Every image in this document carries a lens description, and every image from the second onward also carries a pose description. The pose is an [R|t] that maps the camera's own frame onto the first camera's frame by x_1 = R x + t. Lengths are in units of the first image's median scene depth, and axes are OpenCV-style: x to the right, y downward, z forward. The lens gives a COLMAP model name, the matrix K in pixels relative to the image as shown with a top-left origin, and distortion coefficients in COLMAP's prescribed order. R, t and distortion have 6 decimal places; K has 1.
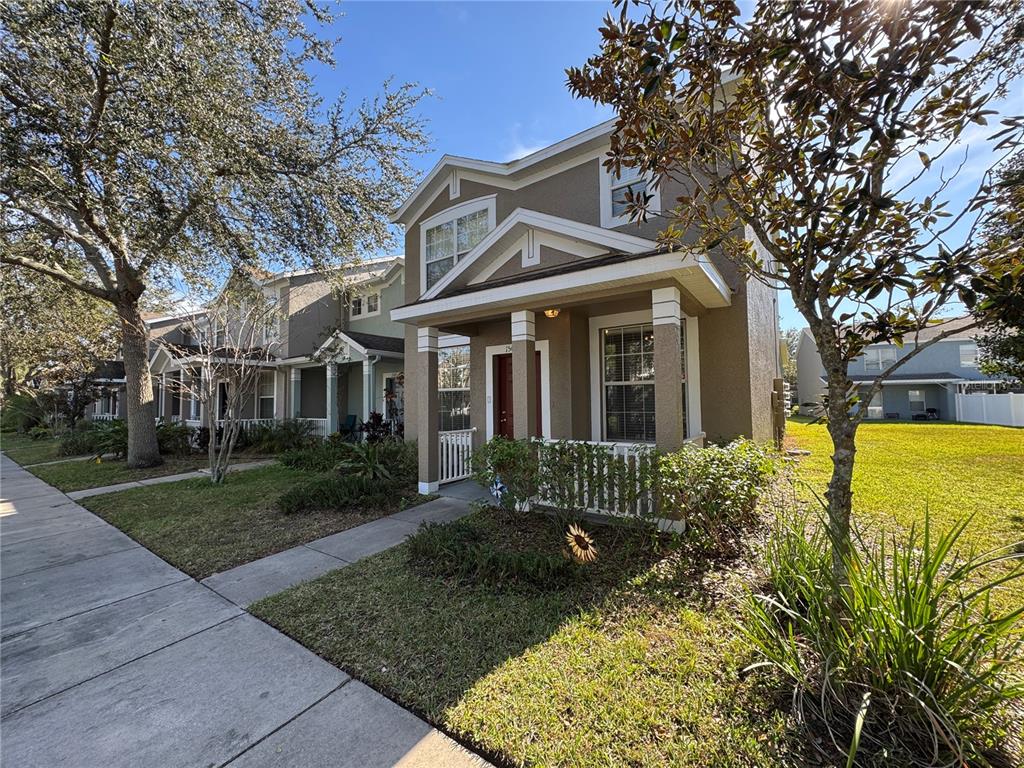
lens RADIAL K [[407.3, 0, 512.1], [0, 407.3, 381.0], [0, 0, 1]] dist [-0.003982, 0.000681]
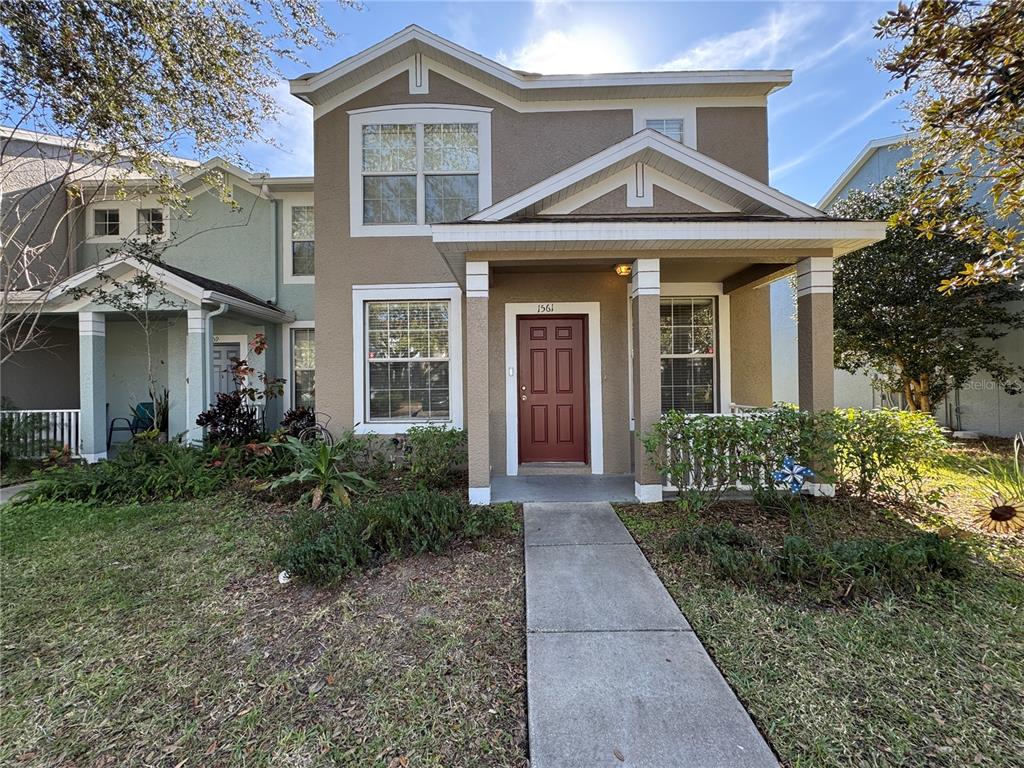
lens RADIAL K [[407.3, 0, 511.1], [0, 407.3, 382.4], [0, 0, 1]] dist [-0.003982, 0.000681]
pose [[0.820205, 0.007914, 0.572015, -0.550756], [-0.026896, 0.999332, 0.024739, 0.050958], [-0.571437, -0.035676, 0.819870, 0.399764]]
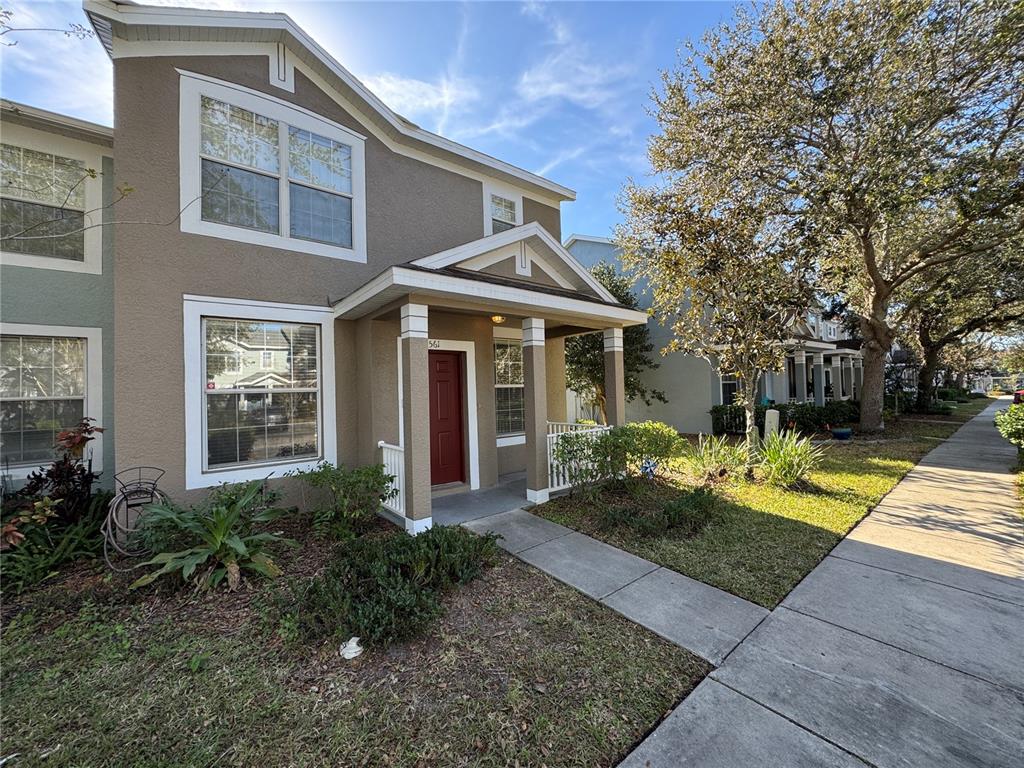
lens RADIAL K [[407.3, 0, 515.0], [0, 407.3, 382.6], [0, 0, 1]] dist [-0.003982, 0.000681]
pose [[0.271299, 0.028094, 0.962085, -0.847916], [-0.019995, 0.999523, -0.023549, 0.020220], [-0.962288, -0.012848, 0.271731, 0.631598]]
